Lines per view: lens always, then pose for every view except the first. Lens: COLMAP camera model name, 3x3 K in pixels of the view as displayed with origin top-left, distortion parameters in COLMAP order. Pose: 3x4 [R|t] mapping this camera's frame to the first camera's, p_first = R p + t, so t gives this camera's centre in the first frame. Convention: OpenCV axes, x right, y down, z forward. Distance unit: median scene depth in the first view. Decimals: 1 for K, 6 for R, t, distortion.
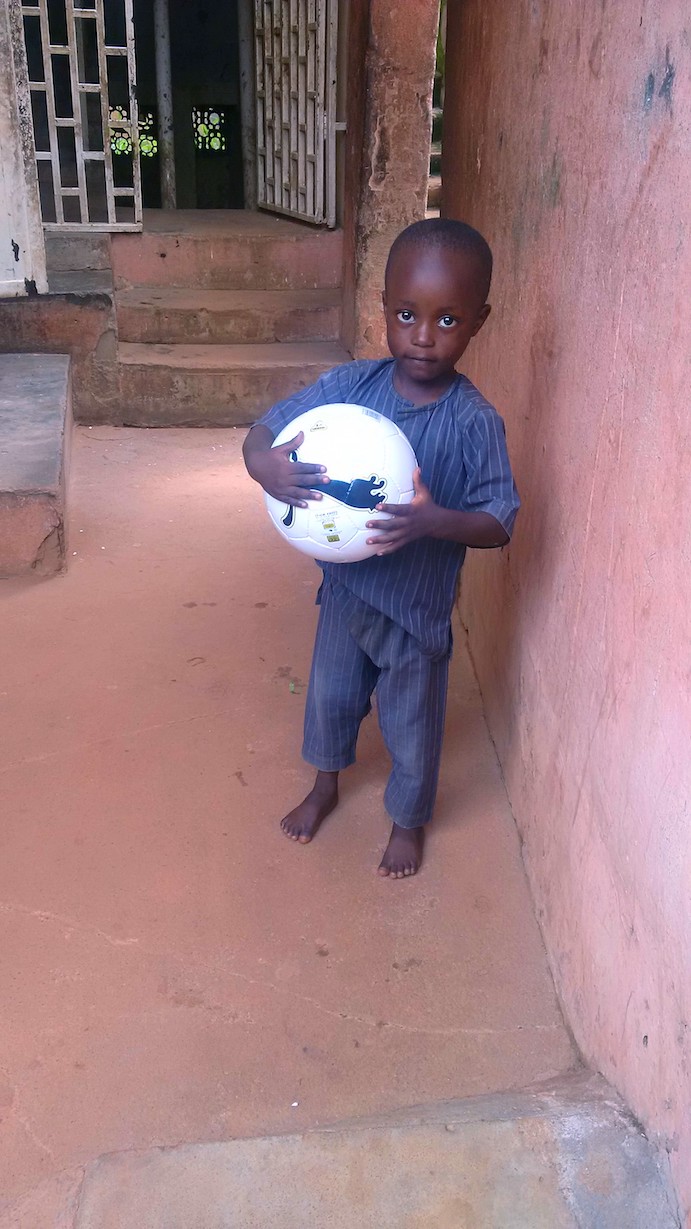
lens RADIAL K [[1029.7, 0, 345.5], [0, 1029.7, 614.5], [0, 0, 1]] dist [0.116183, -0.223649]
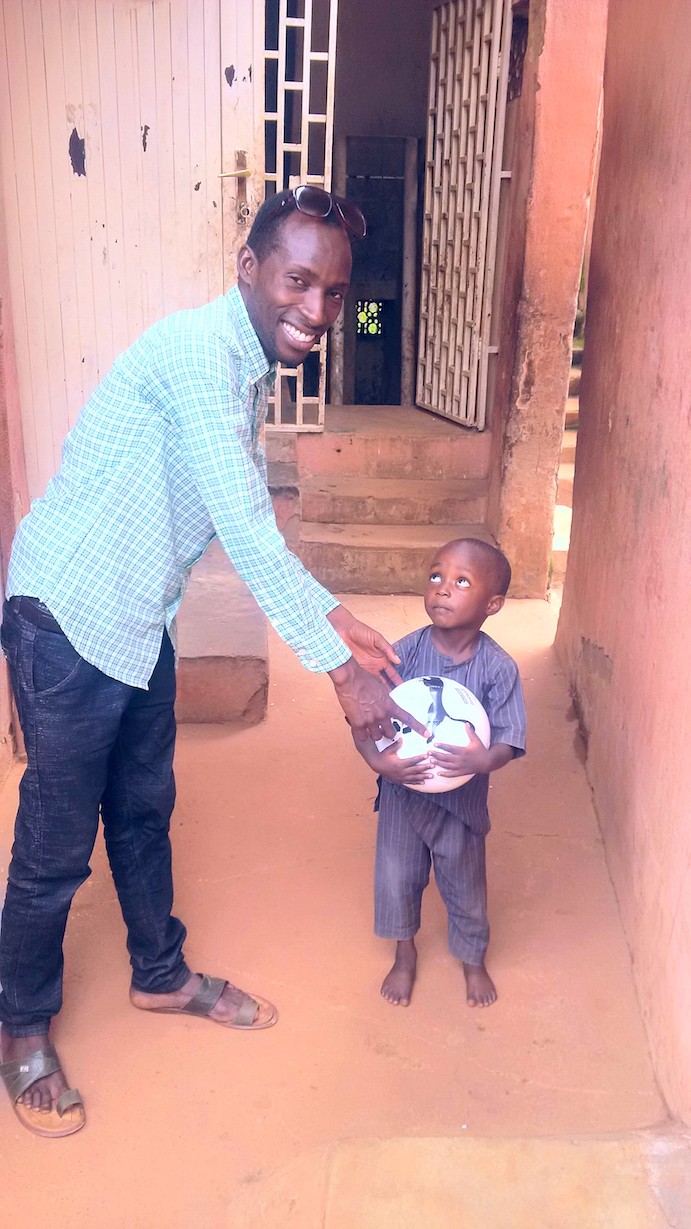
lens RADIAL K [[1029.7, 0, 345.5], [0, 1029.7, 614.5], [0, 0, 1]] dist [0.116183, -0.223649]
pose [[0.992304, 0.040619, -0.116972, -0.022127], [-0.054834, 0.991137, -0.120998, -0.014585], [0.111021, 0.126481, 0.985737, -0.163393]]
